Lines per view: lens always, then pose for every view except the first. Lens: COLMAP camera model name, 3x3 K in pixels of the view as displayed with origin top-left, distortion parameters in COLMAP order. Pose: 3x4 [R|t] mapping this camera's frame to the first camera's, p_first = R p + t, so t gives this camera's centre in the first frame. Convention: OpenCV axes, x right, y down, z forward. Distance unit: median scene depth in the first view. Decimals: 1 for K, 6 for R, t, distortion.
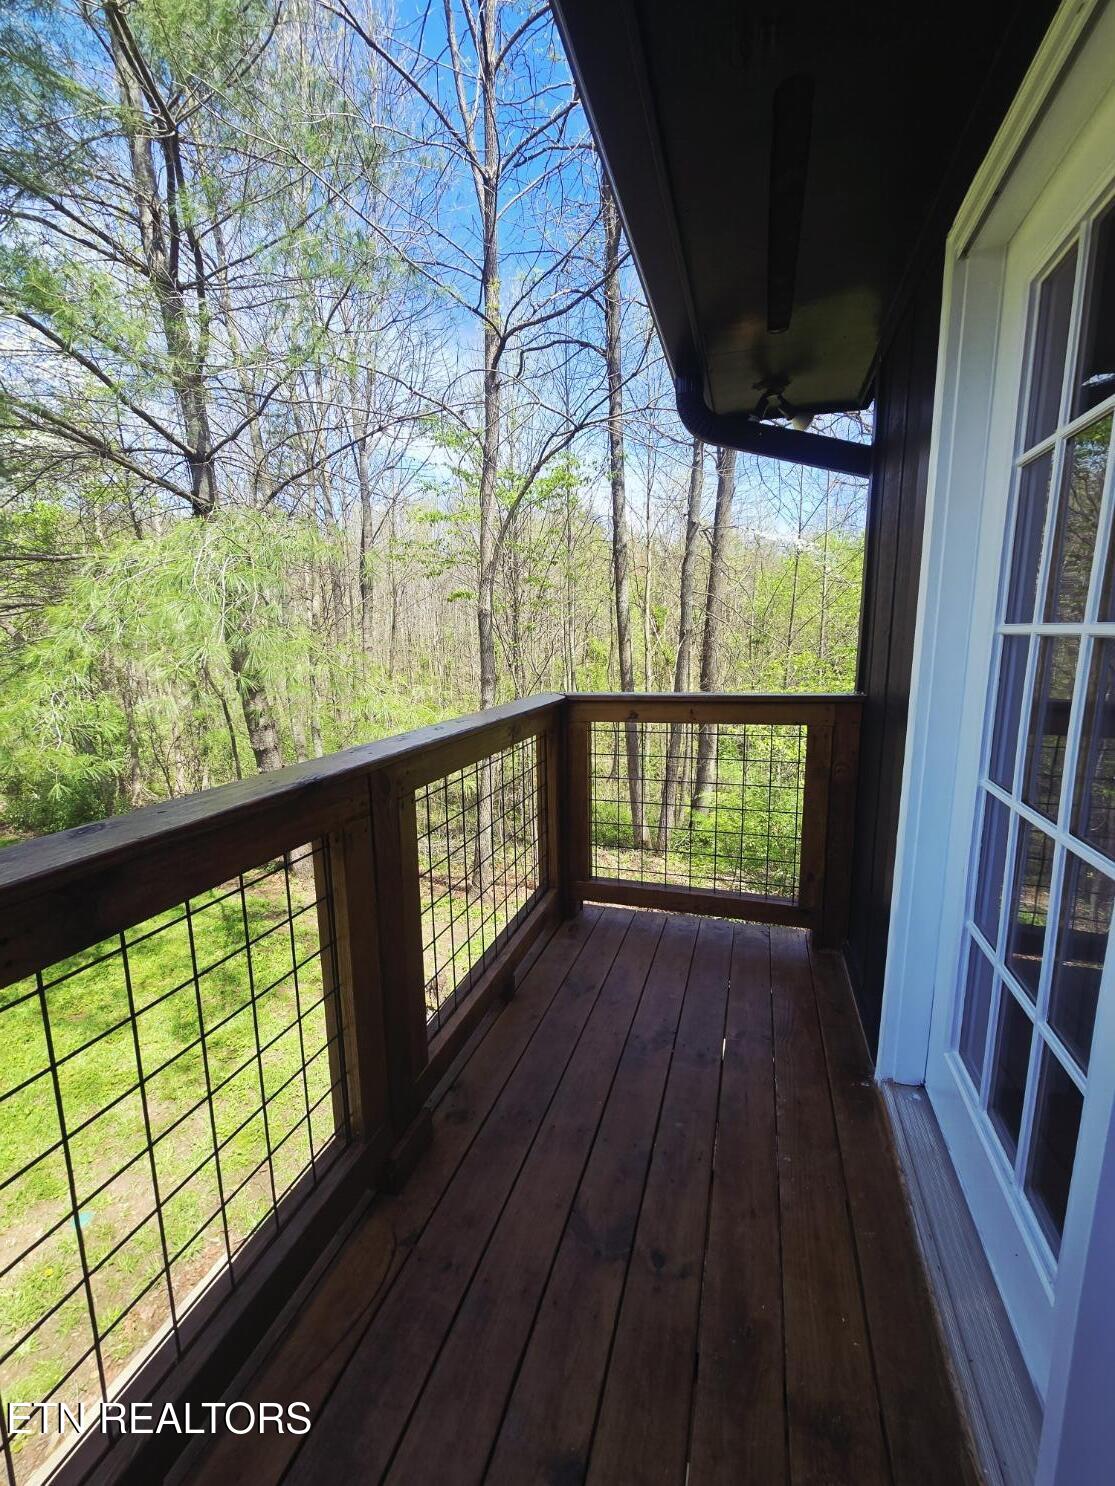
lens RADIAL K [[610.1, 0, 564.8], [0, 610.1, 734.8], [0, 0, 1]] dist [-0.002336, 0.000463]
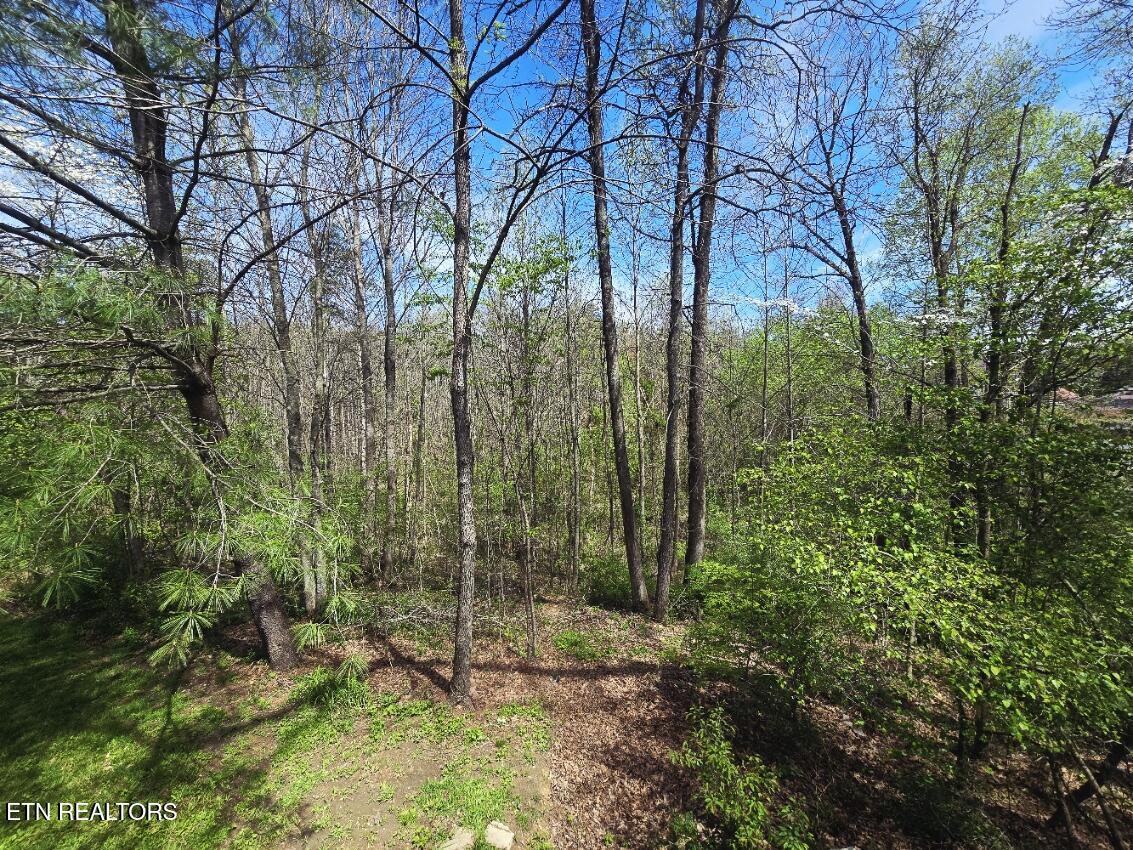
lens RADIAL K [[465.2, 0, 559.5], [0, 465.2, 418.6], [0, 0, 1]] dist [-0.002336, 0.000463]
pose [[0.999014, -0.024340, -0.037136, 0.026324], [0.019379, 0.991513, -0.128555, -0.037343], [0.039950, 0.127709, 0.991007, 0.183391]]
